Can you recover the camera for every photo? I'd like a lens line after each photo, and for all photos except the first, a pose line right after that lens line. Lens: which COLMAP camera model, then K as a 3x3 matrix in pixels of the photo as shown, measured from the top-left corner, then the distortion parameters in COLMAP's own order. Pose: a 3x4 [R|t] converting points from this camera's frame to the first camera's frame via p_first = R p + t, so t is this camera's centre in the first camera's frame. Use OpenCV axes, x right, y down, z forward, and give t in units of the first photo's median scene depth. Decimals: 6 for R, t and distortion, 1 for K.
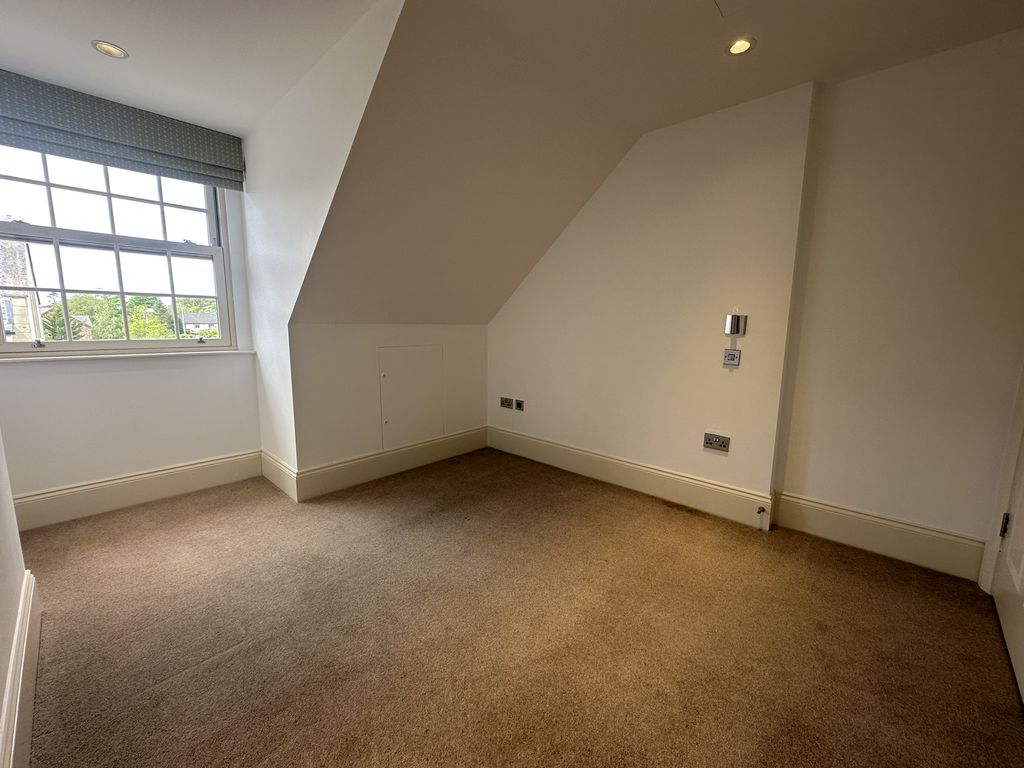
lens RADIAL K [[407.1, 0, 511.0], [0, 407.1, 383.1], [0, 0, 1]] dist [-0.001087, 0.000273]
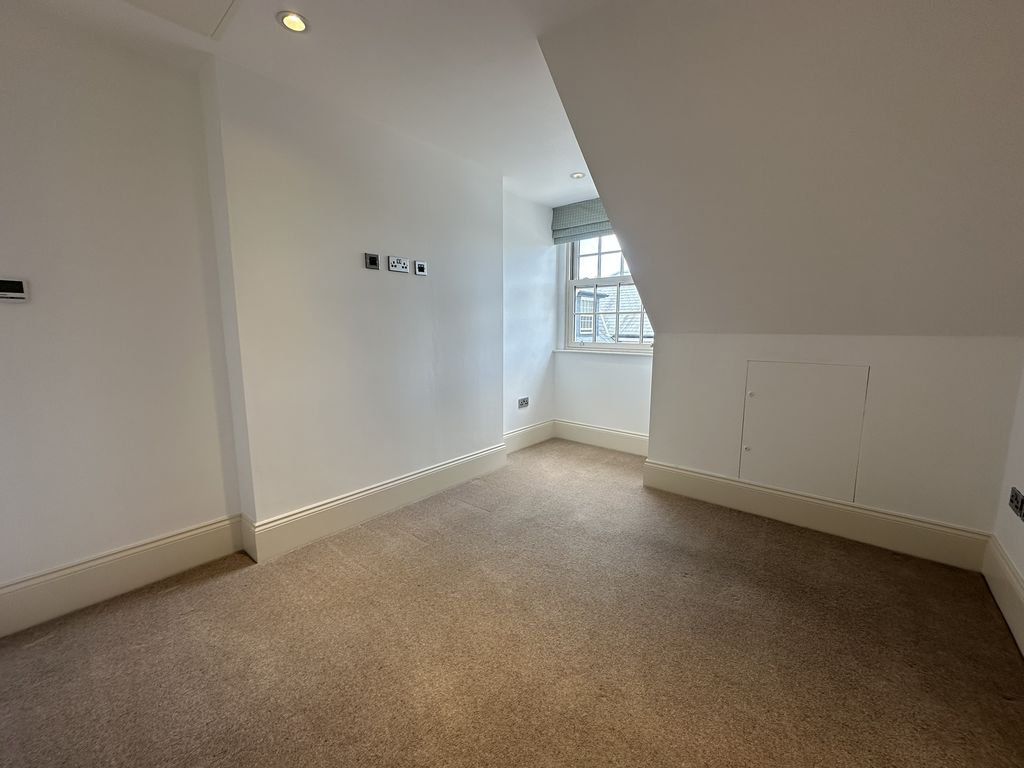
lens RADIAL K [[407.1, 0, 511.0], [0, 407.1, 383.1], [0, 0, 1]] dist [-0.001087, 0.000273]
pose [[0.041217, 0.125237, -0.991270, 0.625604], [-0.149927, 0.981656, 0.117788, -0.079934], [0.987838, 0.143763, 0.059237, 0.561048]]
